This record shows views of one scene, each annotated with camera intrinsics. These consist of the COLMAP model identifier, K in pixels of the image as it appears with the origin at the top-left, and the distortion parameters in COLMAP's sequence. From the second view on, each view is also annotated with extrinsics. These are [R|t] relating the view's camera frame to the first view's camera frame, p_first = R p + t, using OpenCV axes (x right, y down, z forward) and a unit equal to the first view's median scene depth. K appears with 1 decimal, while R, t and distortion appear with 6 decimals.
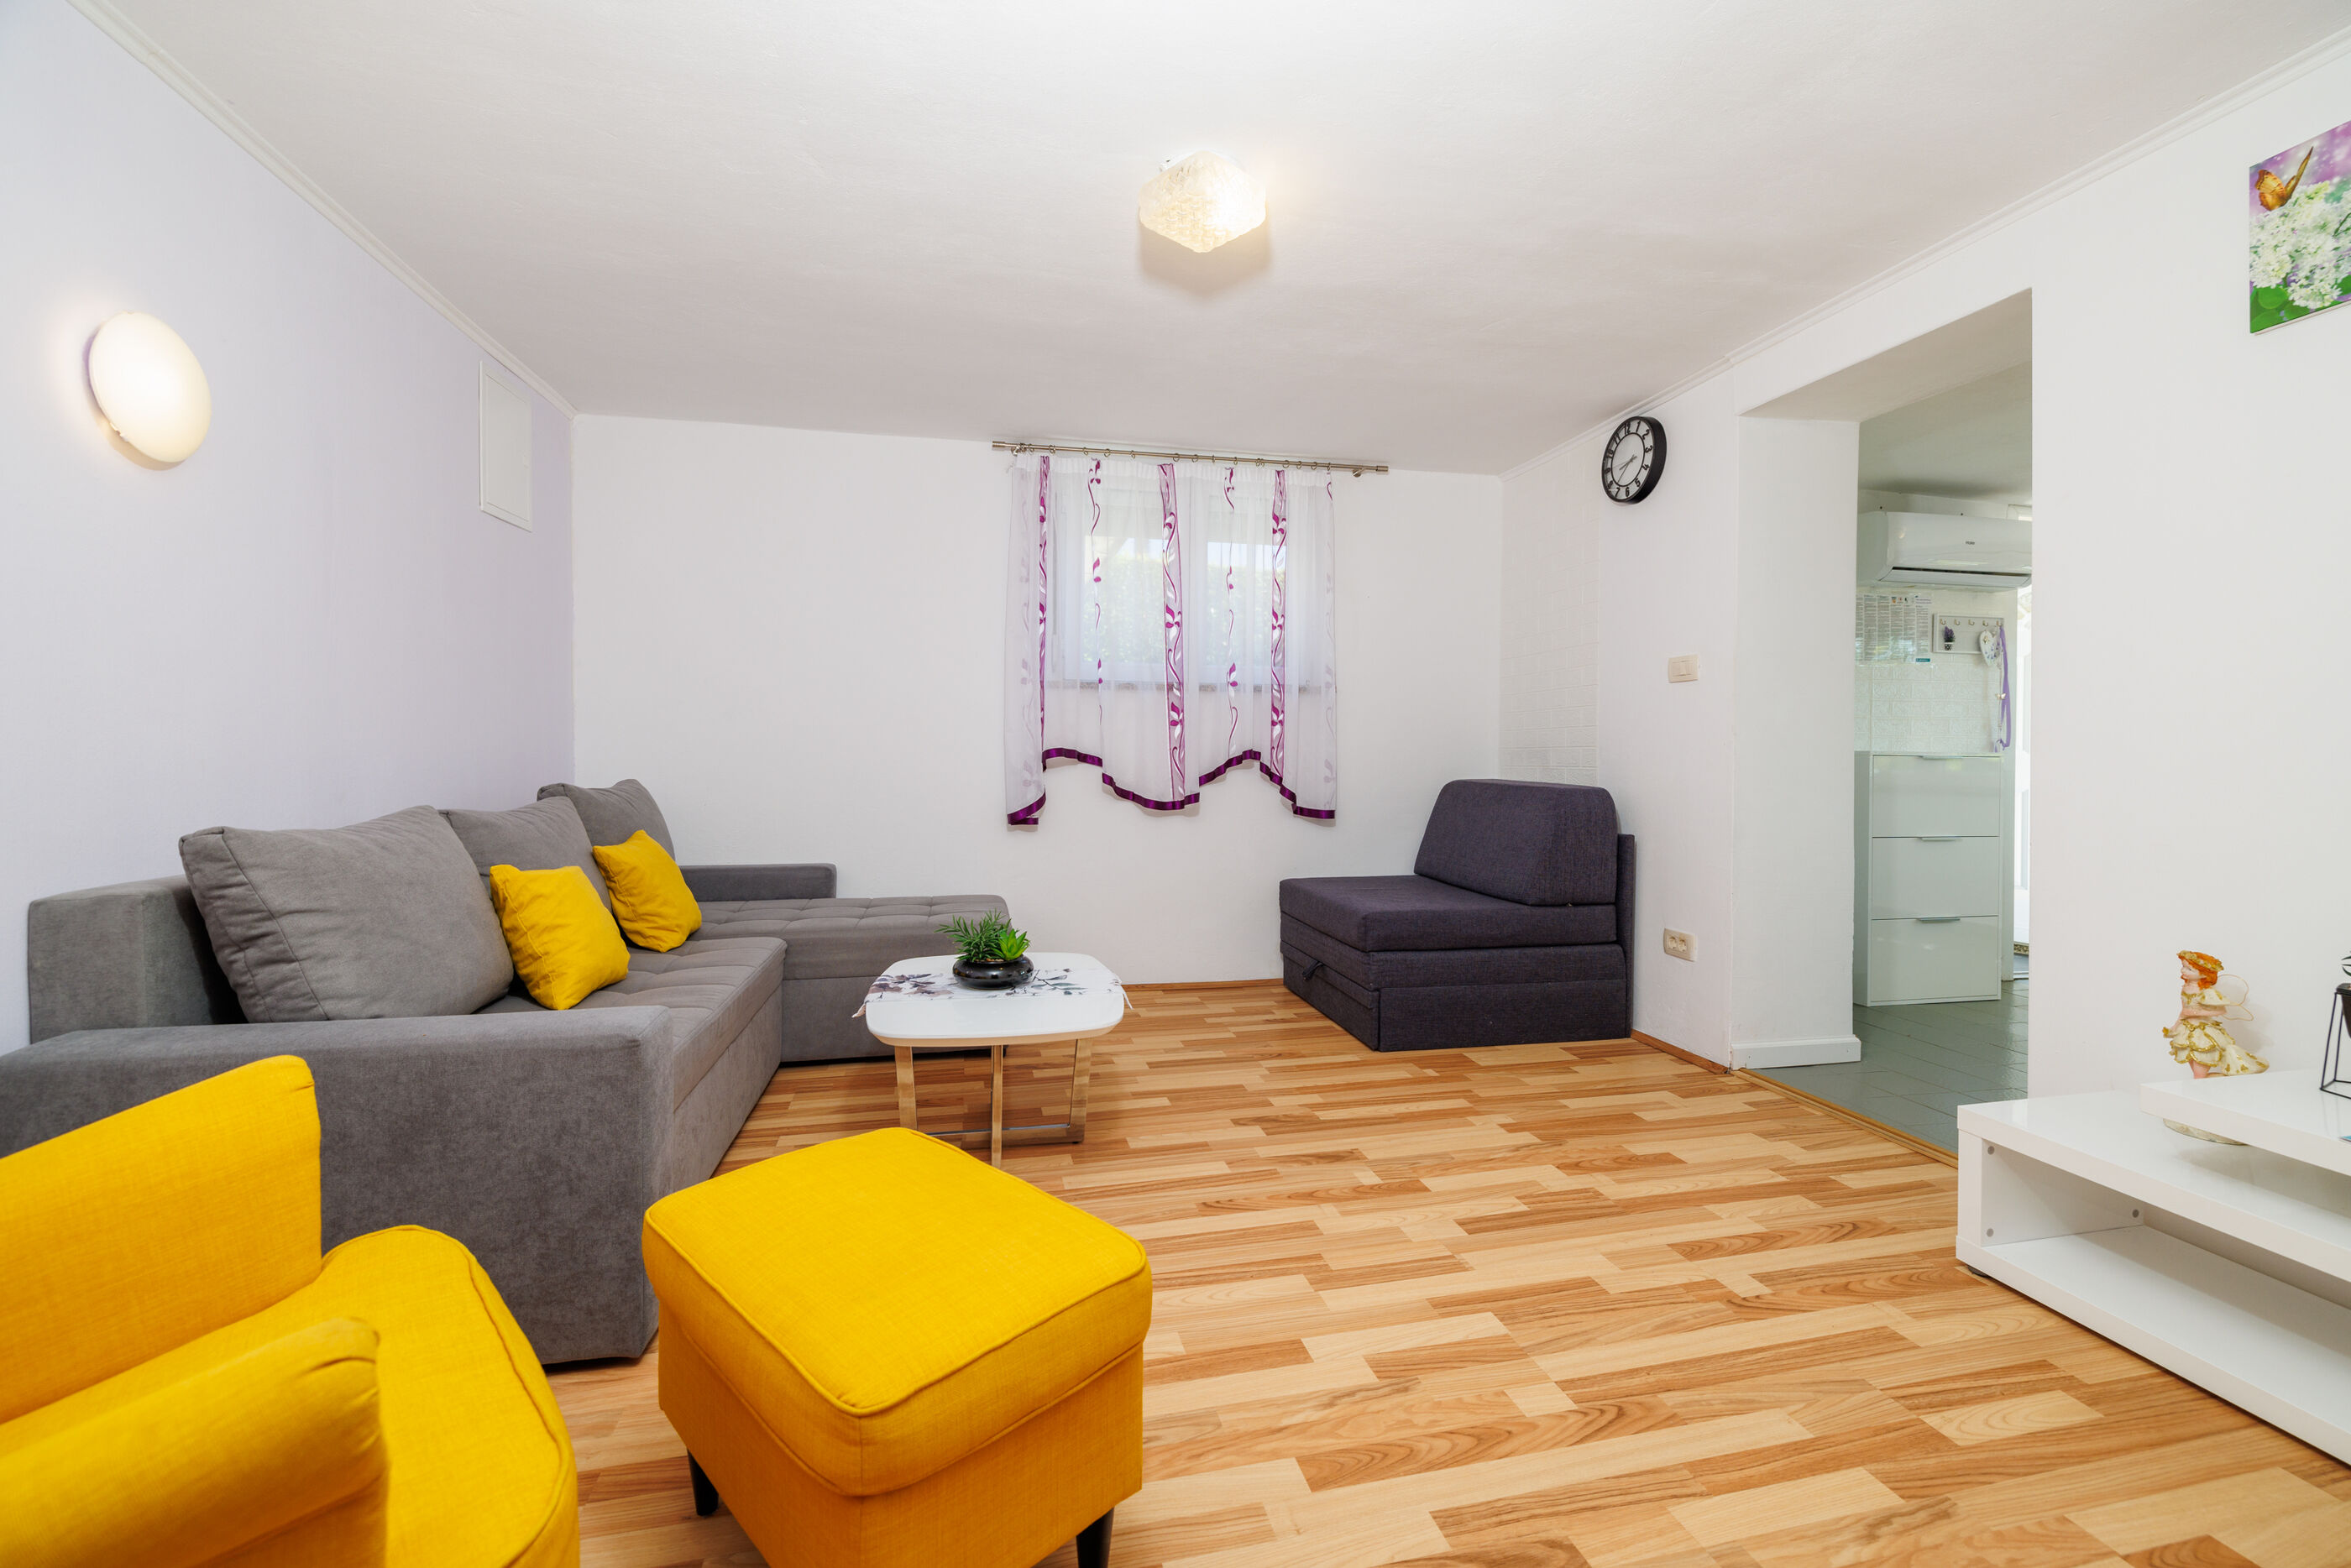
lens RADIAL K [[996.6, 0, 1186.3], [0, 996.6, 738.7], [0, 0, 1]] dist [-0.000583, -0.000071]
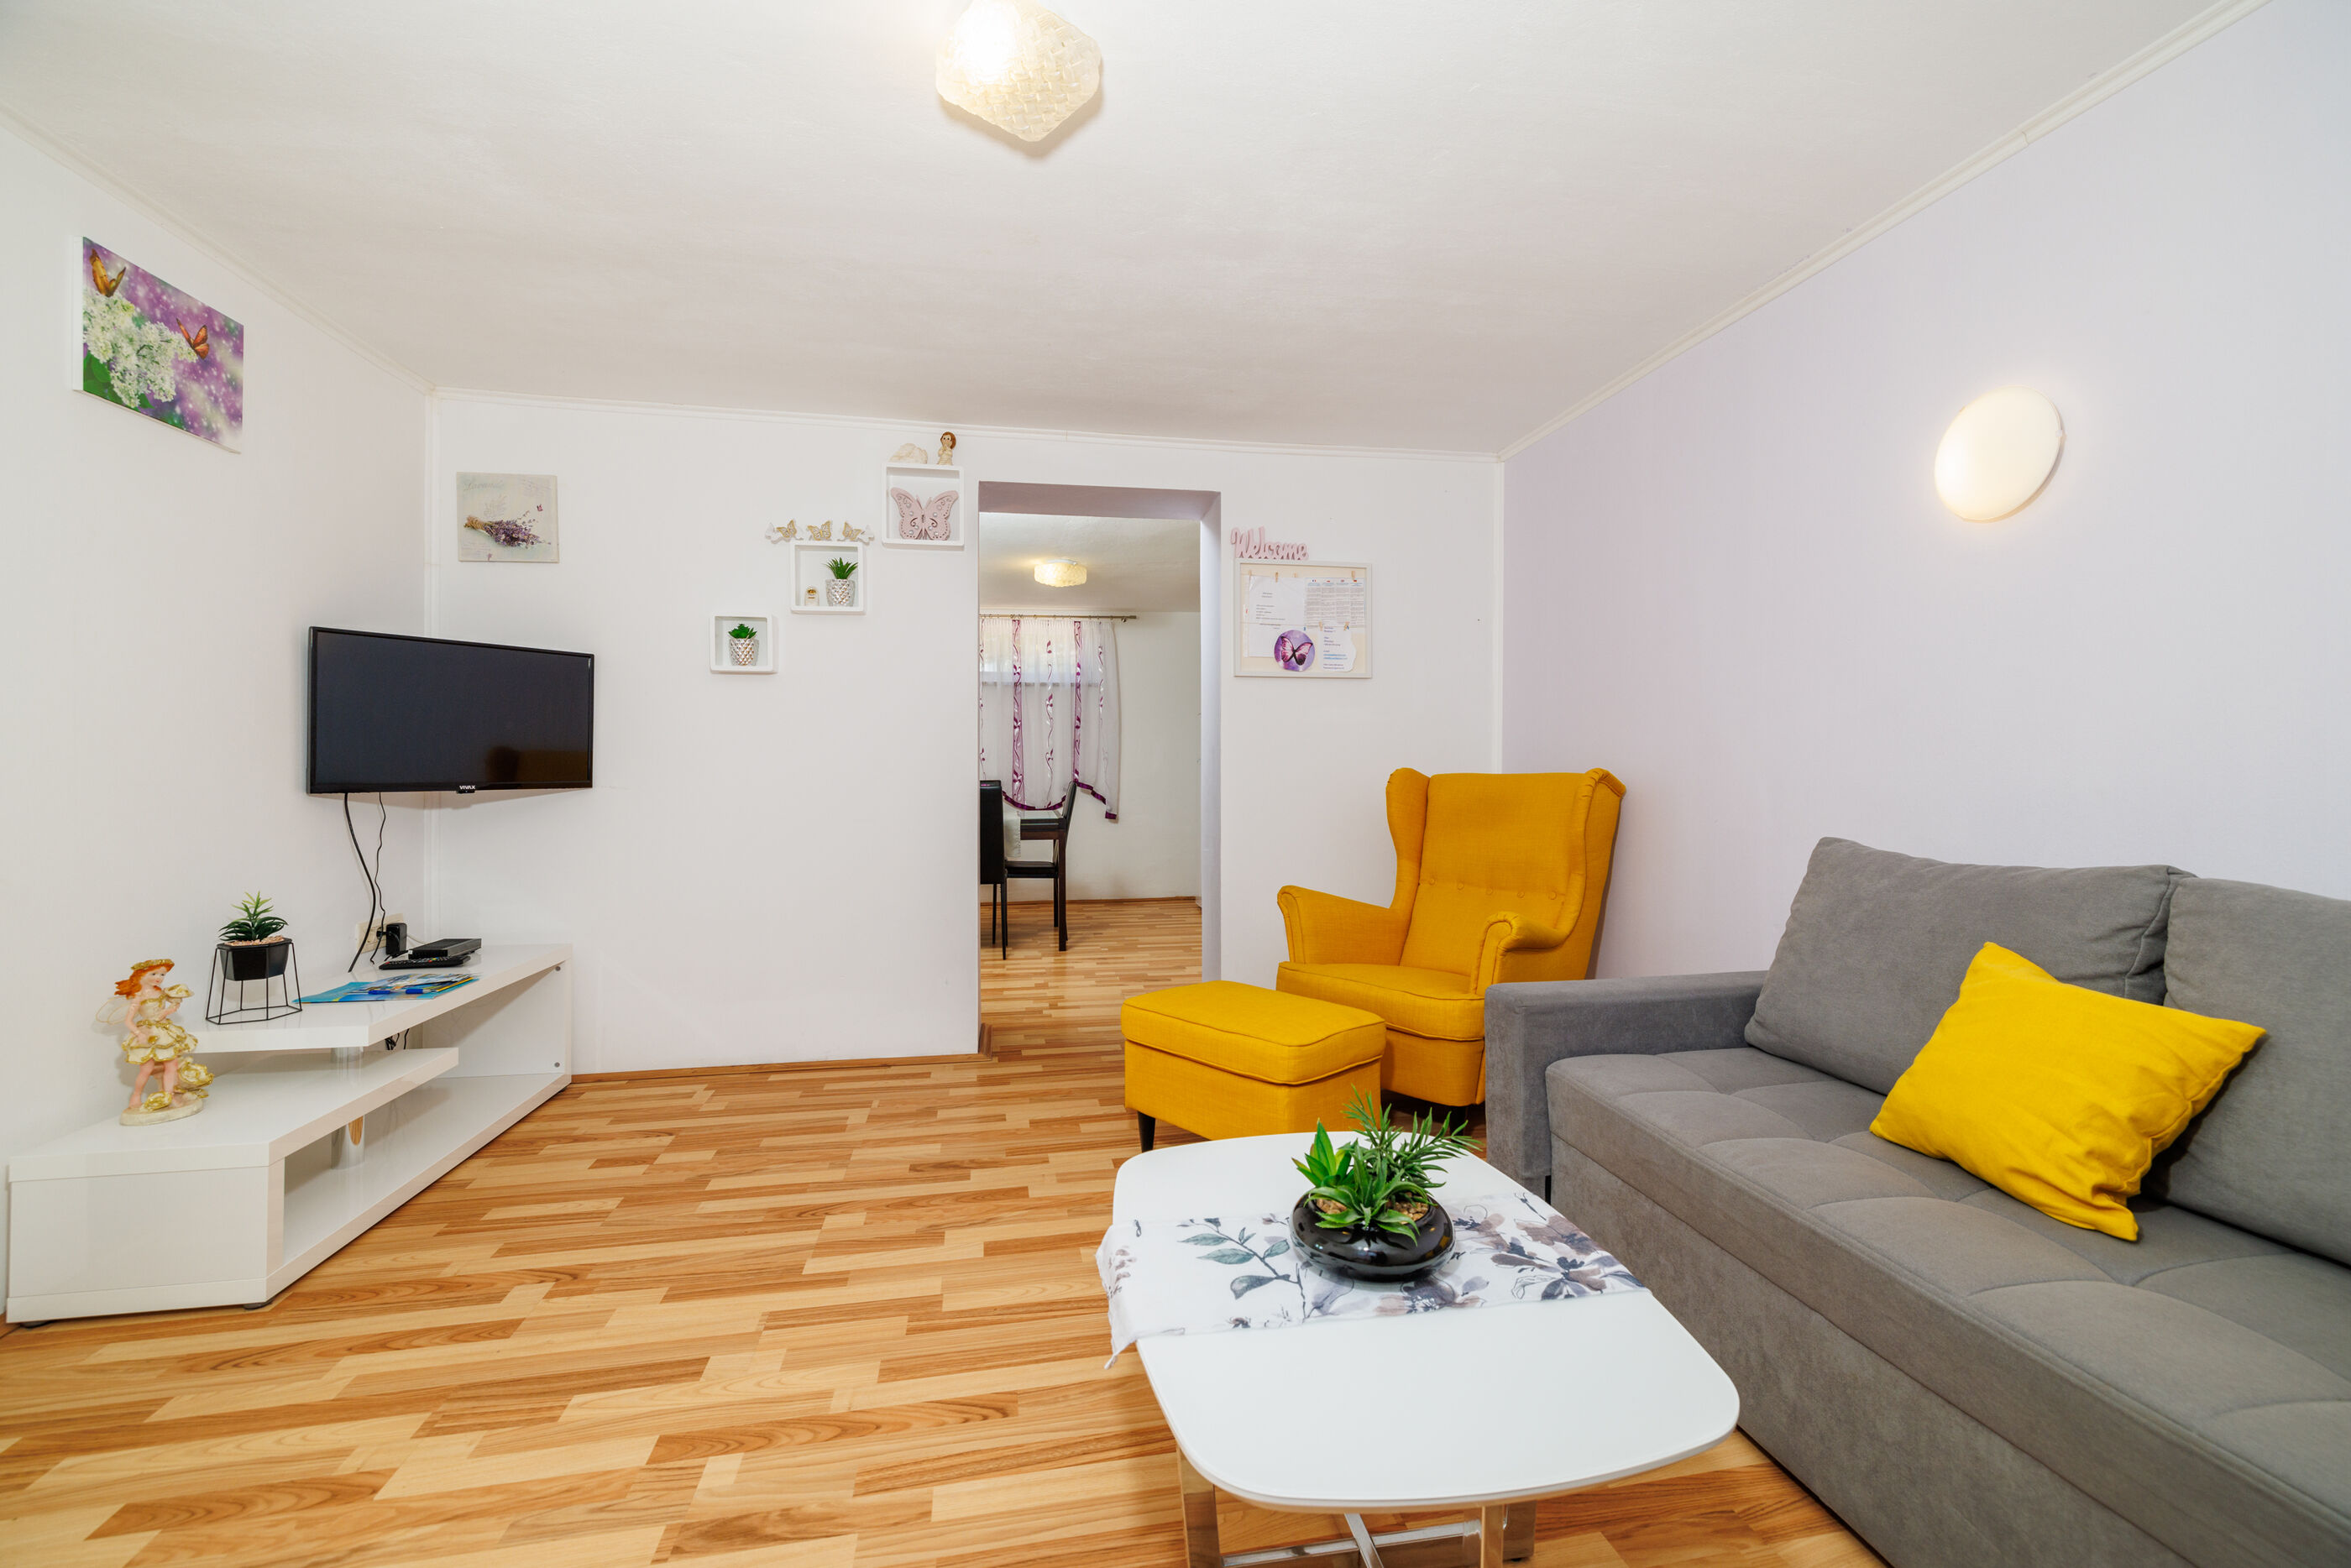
lens RADIAL K [[989.4, 0, 1187.6], [0, 989.4, 754.0], [0, 0, 1]] dist [0.002075, -0.000018]
pose [[-0.999514, 0.000132, 0.031161, -0.090204], [-0.000726, 0.999621, -0.027518, 0.008363], [-0.031153, -0.027528, -0.999135, 1.148921]]
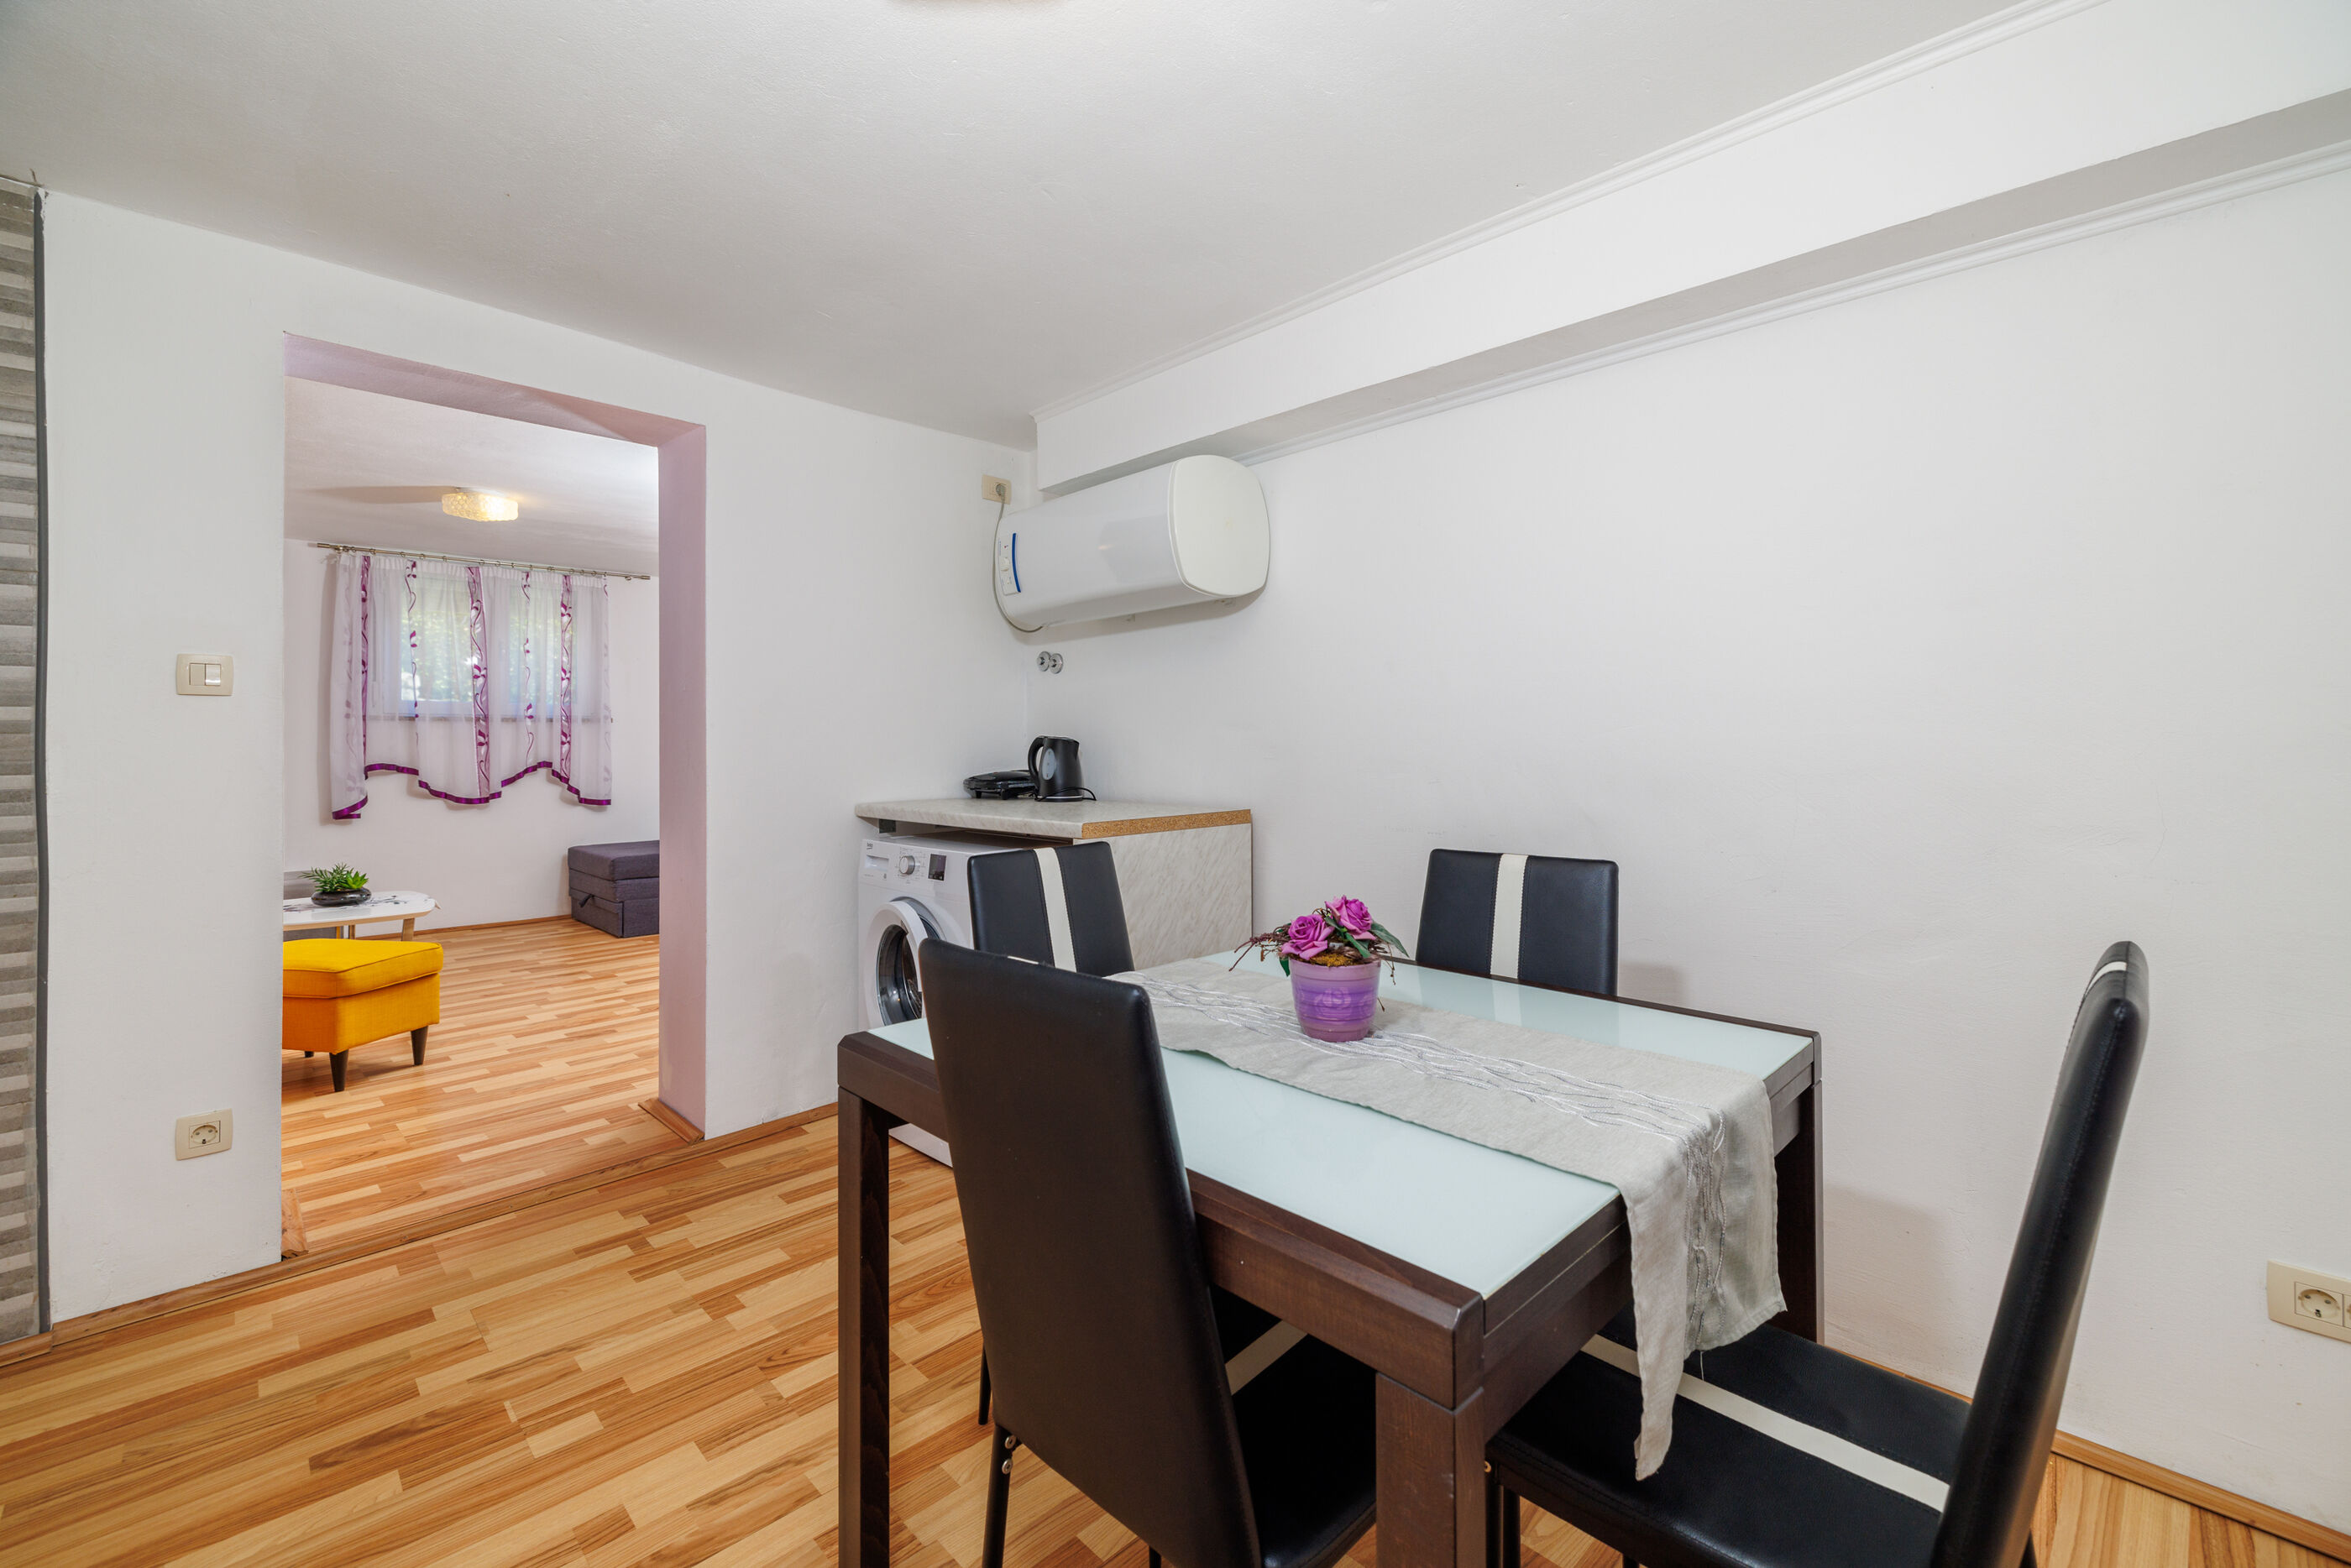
lens RADIAL K [[1011.1, 0, 1172.0], [0, 1011.1, 729.5], [0, 0, 1]] dist [0.021123, 0.000010]
pose [[0.850135, -0.001915, 0.526561, 0.076320], [0.000996, 0.999997, 0.002028, -0.049232], [-0.526564, -0.001200, 0.850135, -1.007100]]
